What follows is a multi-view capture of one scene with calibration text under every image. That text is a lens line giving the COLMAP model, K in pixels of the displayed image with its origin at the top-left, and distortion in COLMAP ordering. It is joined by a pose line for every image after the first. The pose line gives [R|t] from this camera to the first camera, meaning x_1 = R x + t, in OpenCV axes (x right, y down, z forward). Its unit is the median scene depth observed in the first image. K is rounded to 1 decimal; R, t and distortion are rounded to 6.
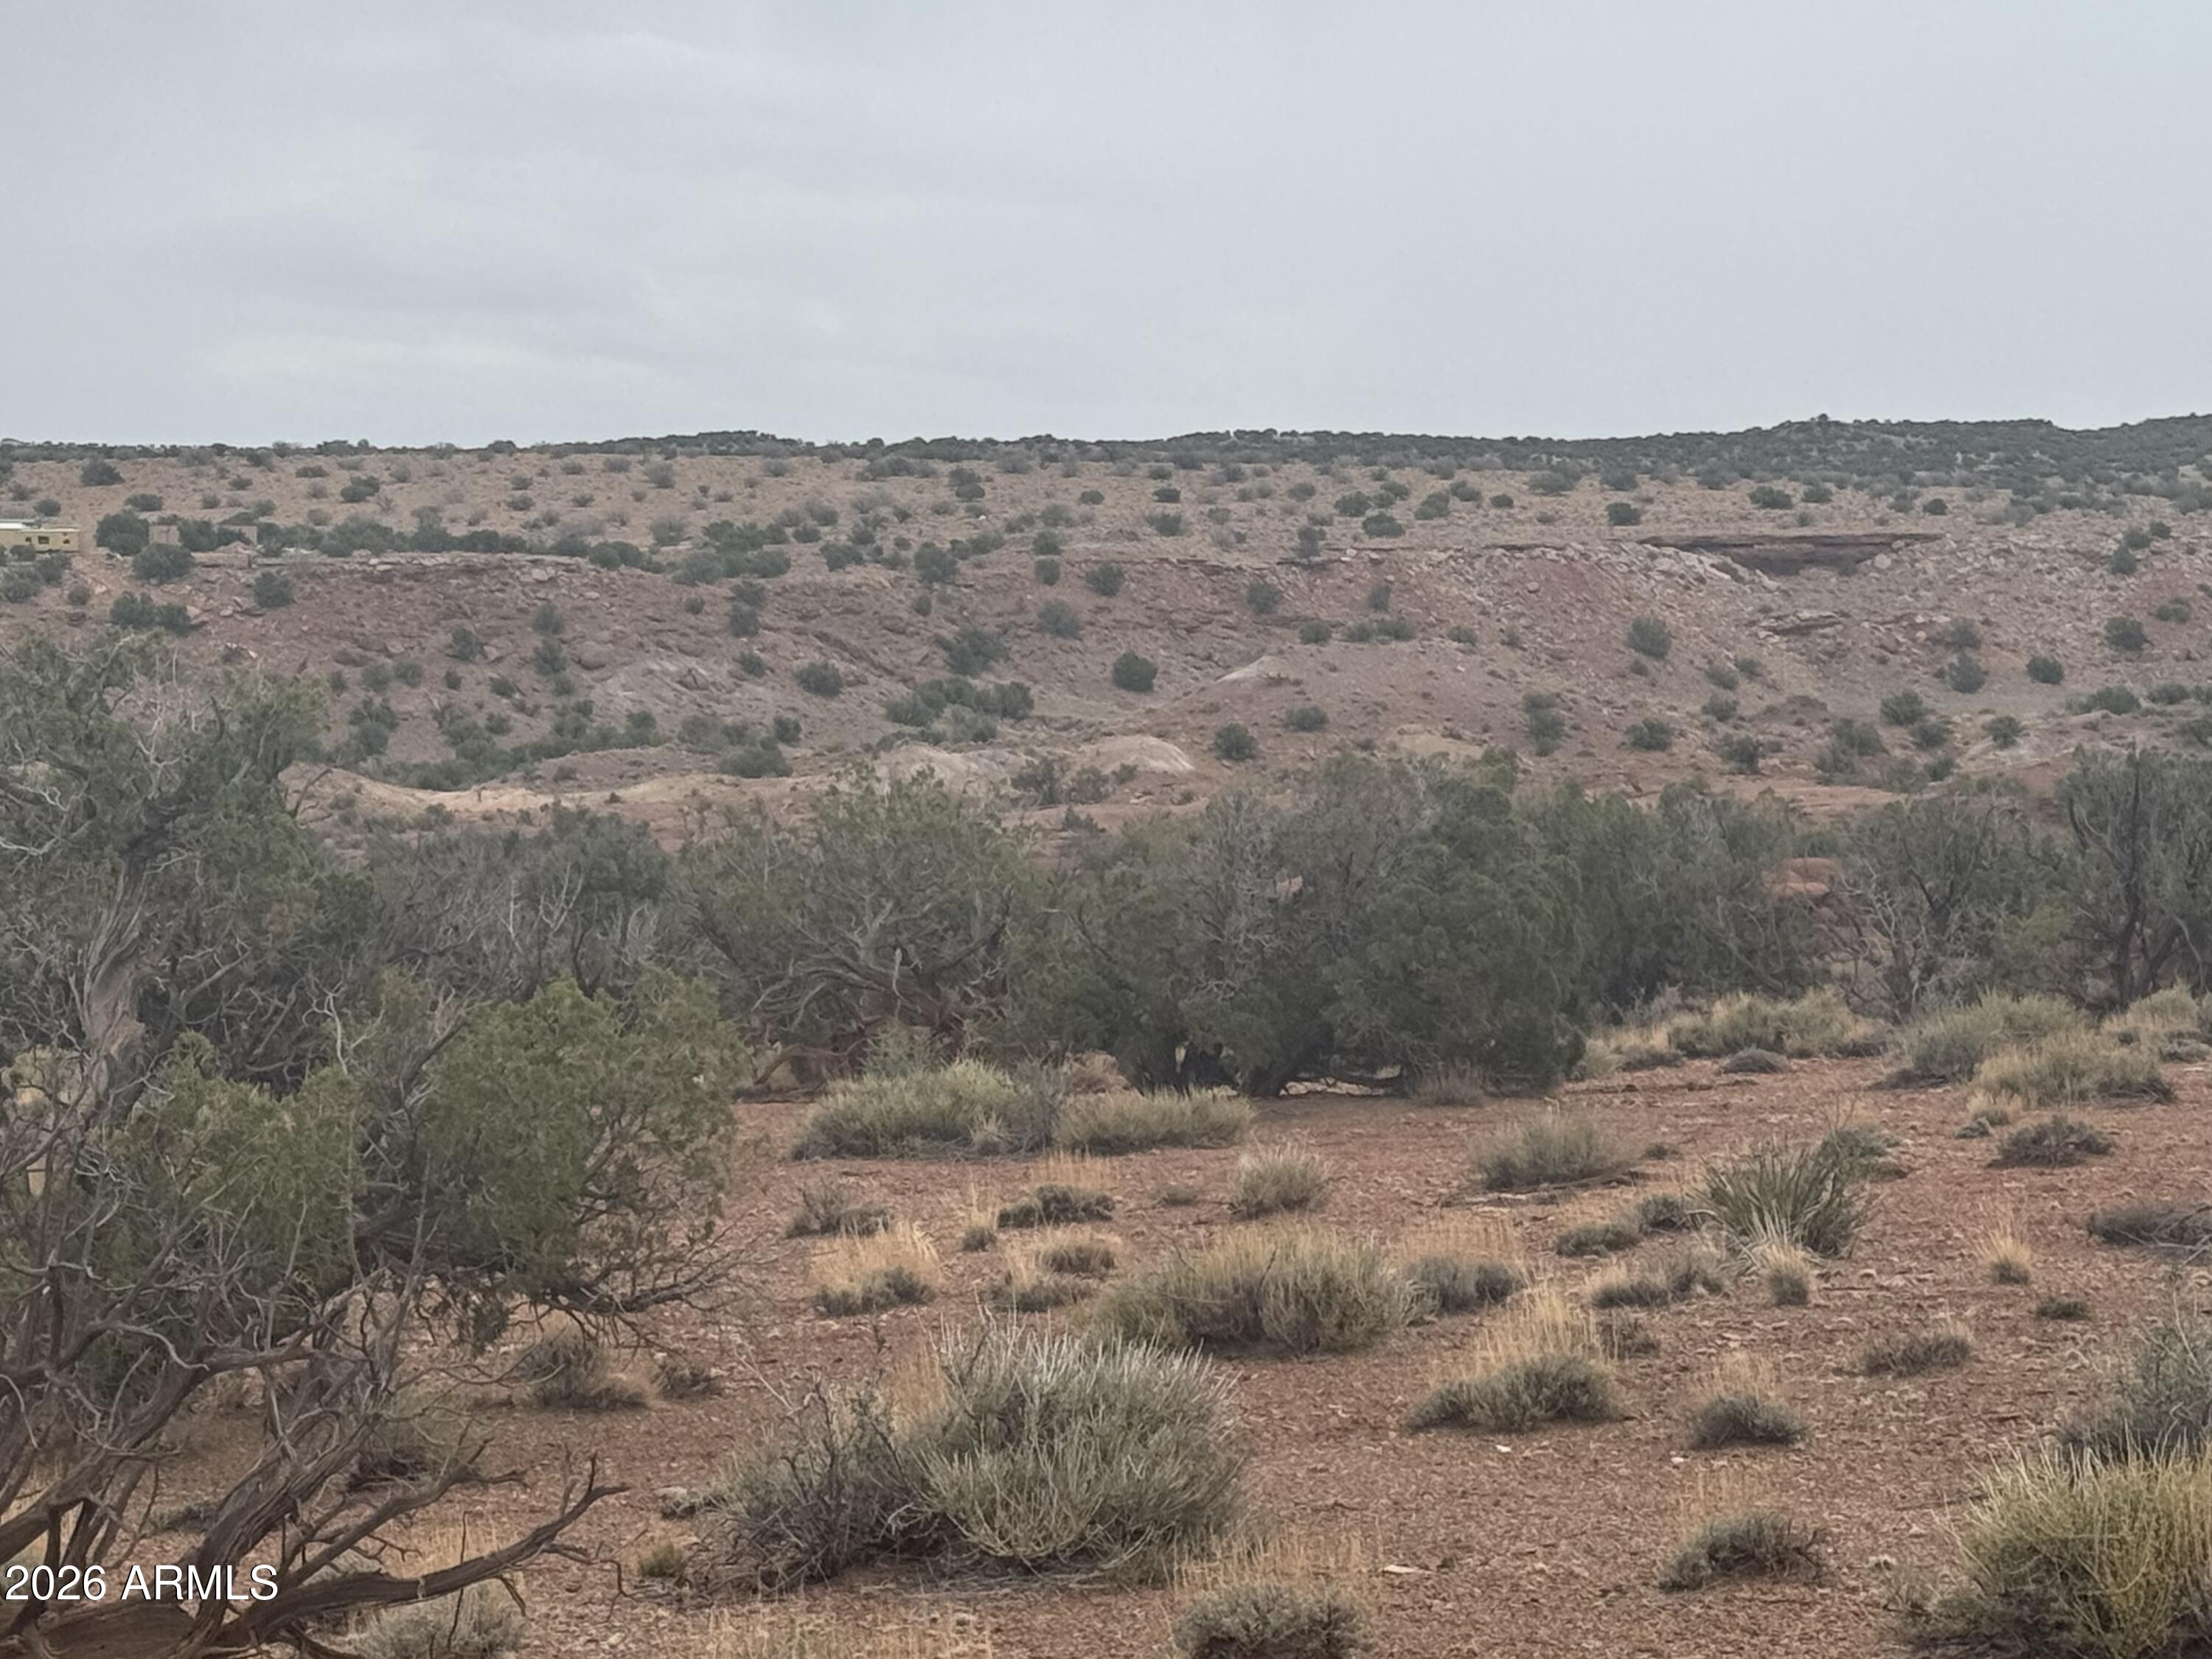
lens RADIAL K [[5865.7, 0, 1107.4], [0, 5865.7, 828.2], [0, 0, 1]] dist [0.125409, 0.000000]
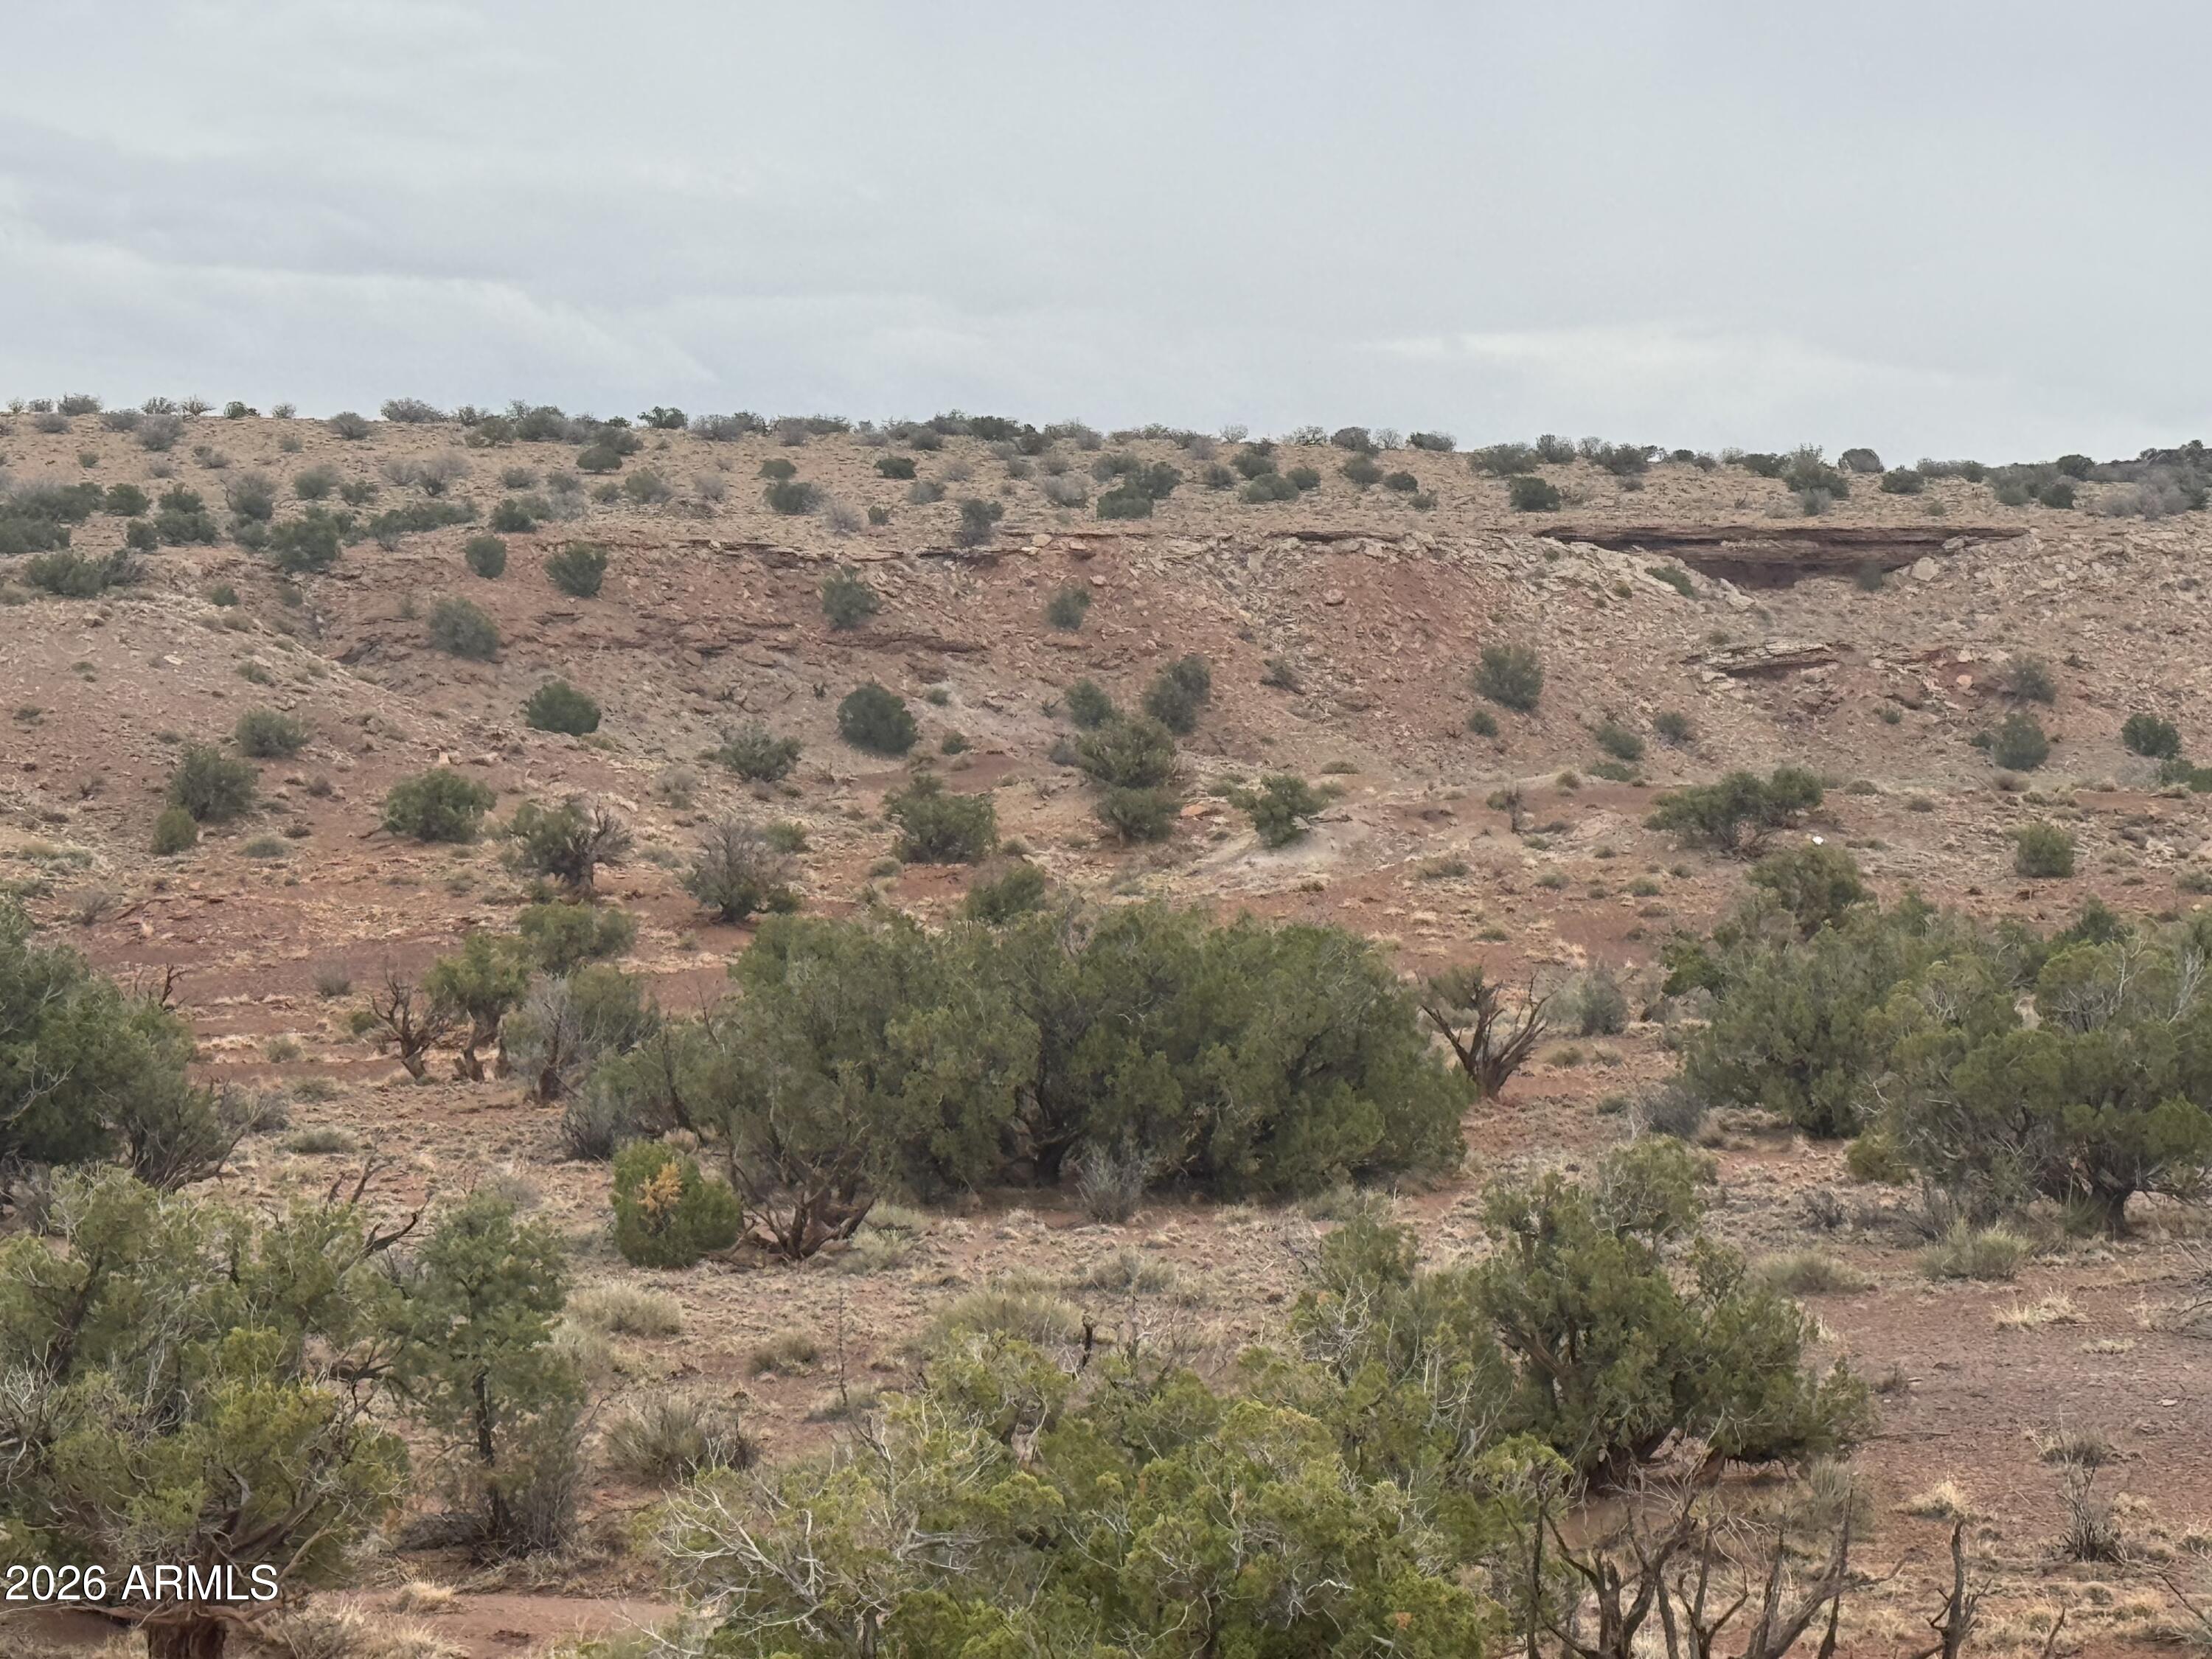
lens RADIAL K [[6383.4, 0, 1106.2], [0, 6383.4, 830.4], [0, 0, 1]] dist [0.142265, 0.000000]
pose [[0.997184, 0.011665, -0.074081, 0.097610], [-0.012864, 0.999793, -0.015734, -0.004244], [0.073882, 0.016642, 0.997128, 0.296943]]
